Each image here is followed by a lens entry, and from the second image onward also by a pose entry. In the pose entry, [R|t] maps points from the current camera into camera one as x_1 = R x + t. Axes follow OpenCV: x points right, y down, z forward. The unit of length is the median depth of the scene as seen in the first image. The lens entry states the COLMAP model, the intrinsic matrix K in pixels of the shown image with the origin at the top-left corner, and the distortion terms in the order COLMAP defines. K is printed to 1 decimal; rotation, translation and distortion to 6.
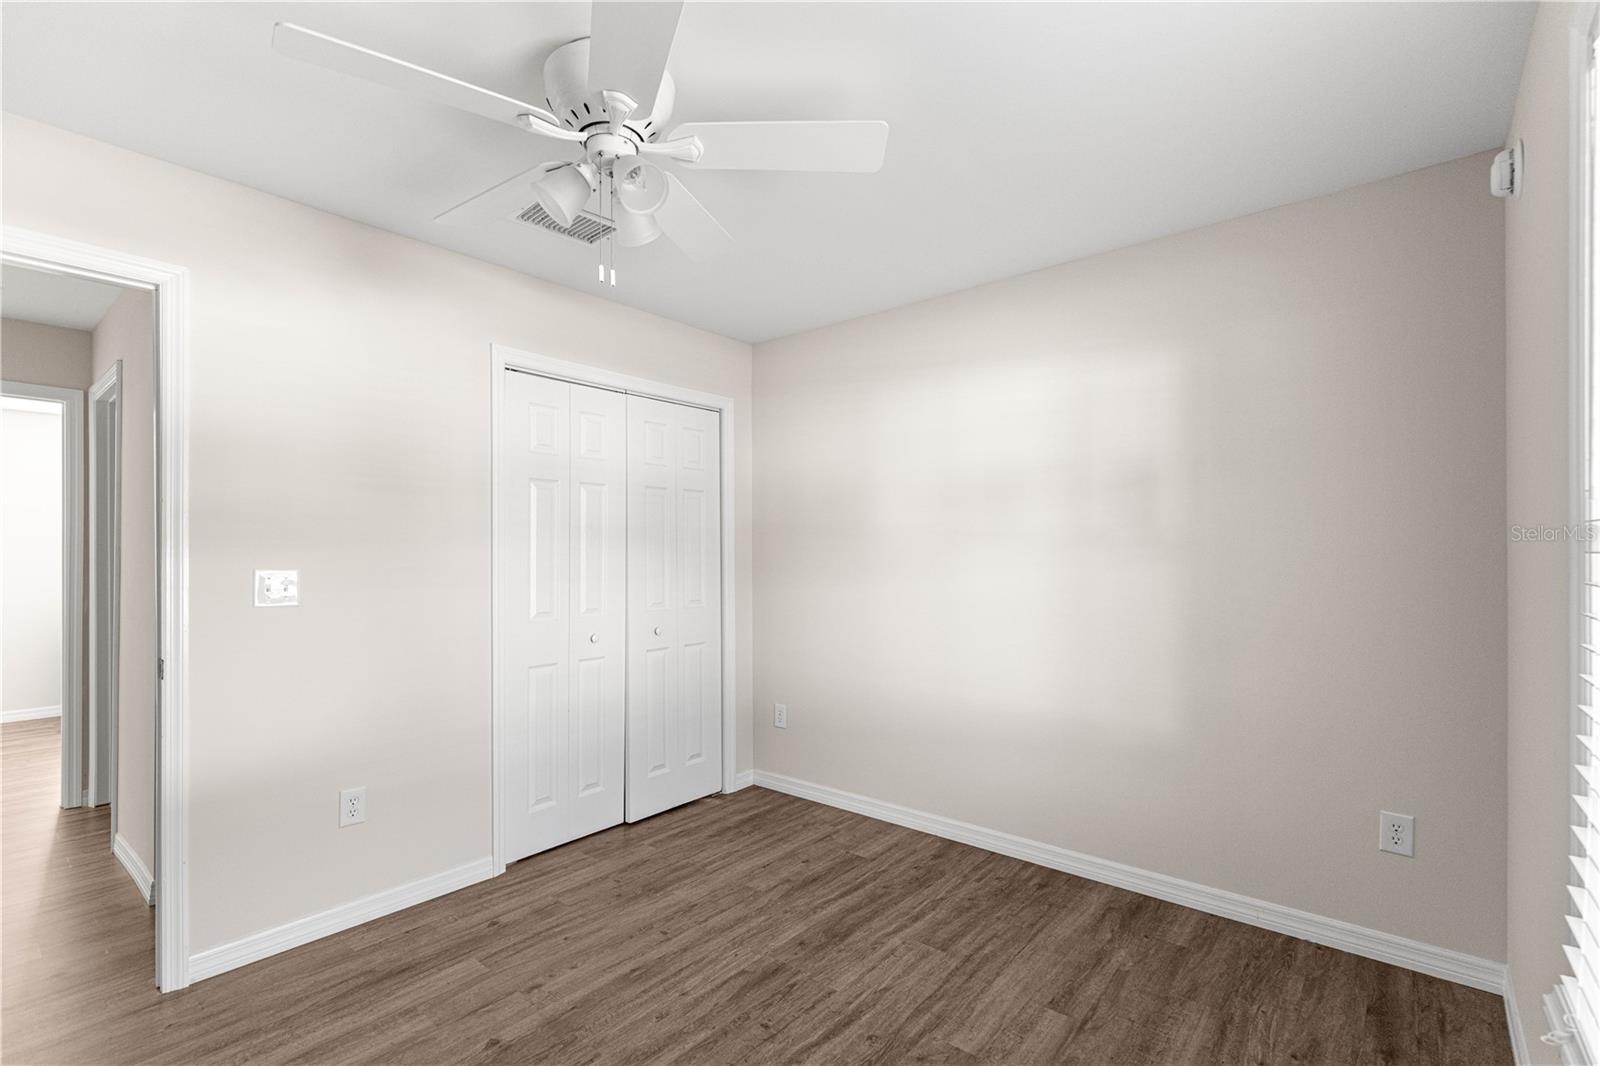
lens RADIAL K [[721.7, 0, 795.0], [0, 721.7, 527.2], [0, 0, 1]] dist [0.010090, -0.000982]
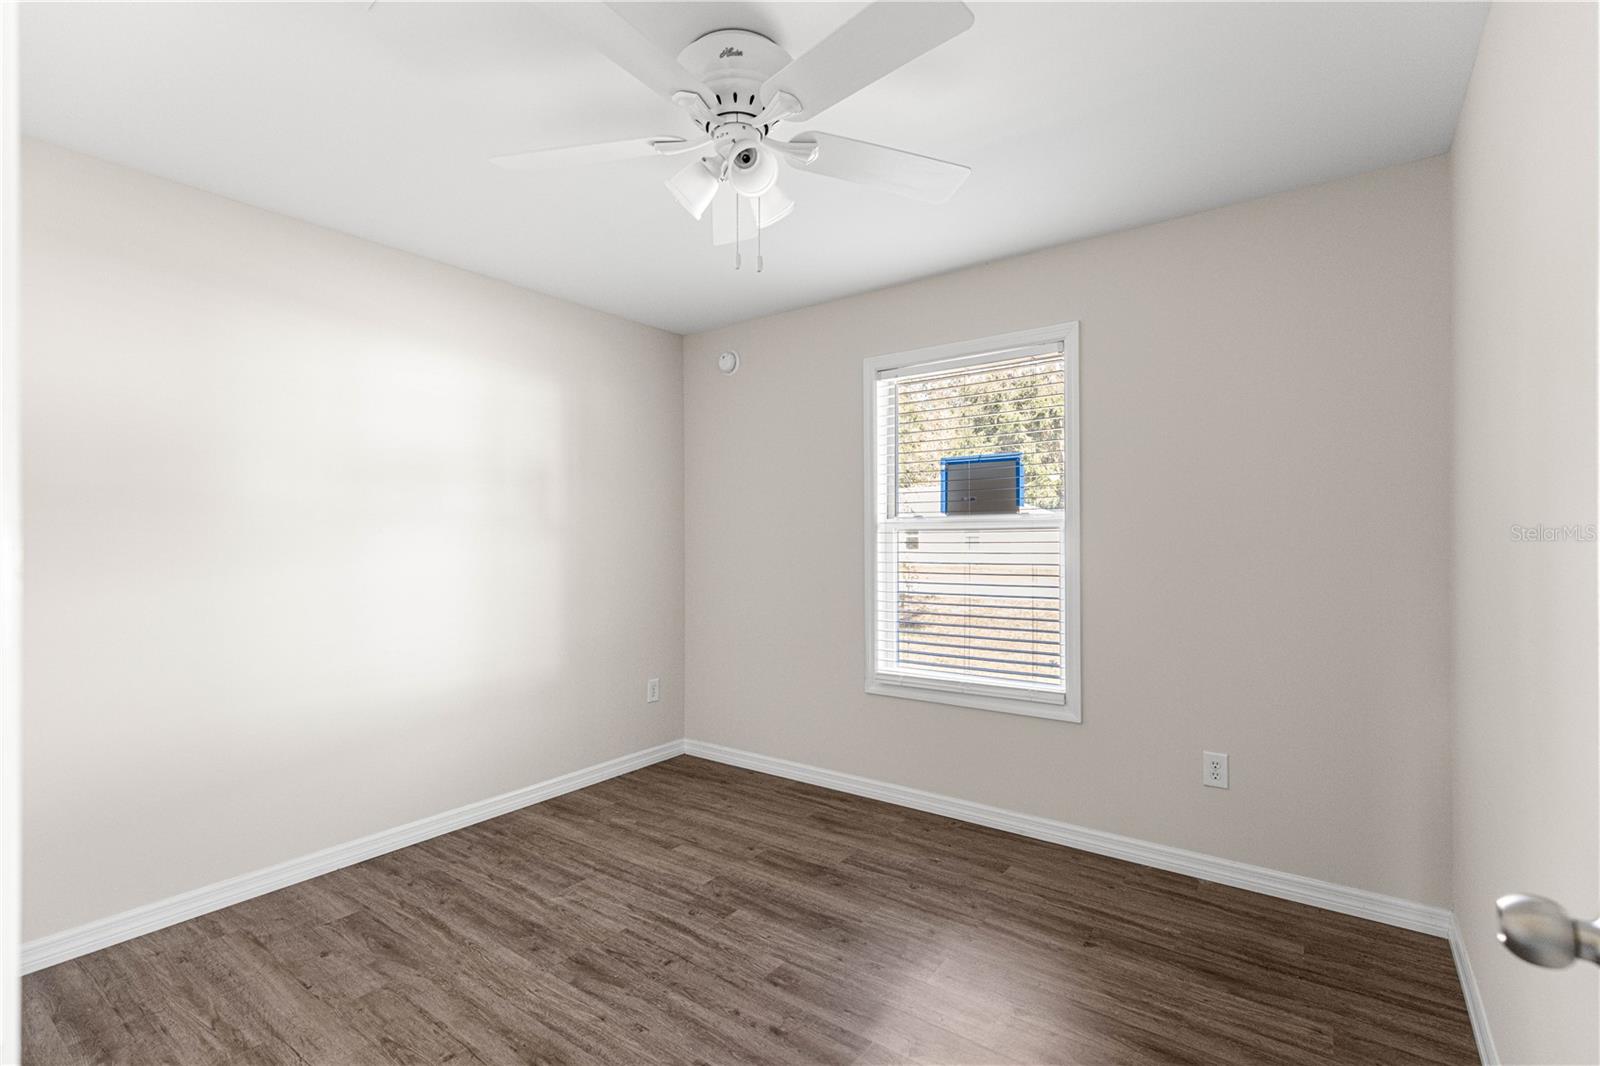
lens RADIAL K [[721.7, 0, 795.0], [0, 721.7, 527.2], [0, 0, 1]] dist [0.010090, -0.000982]
pose [[-0.048846, 0.018197, 0.998641, -0.890023], [-0.028828, 0.999392, -0.019620, 0.039218], [-0.998390, -0.029747, -0.048291, 0.683431]]
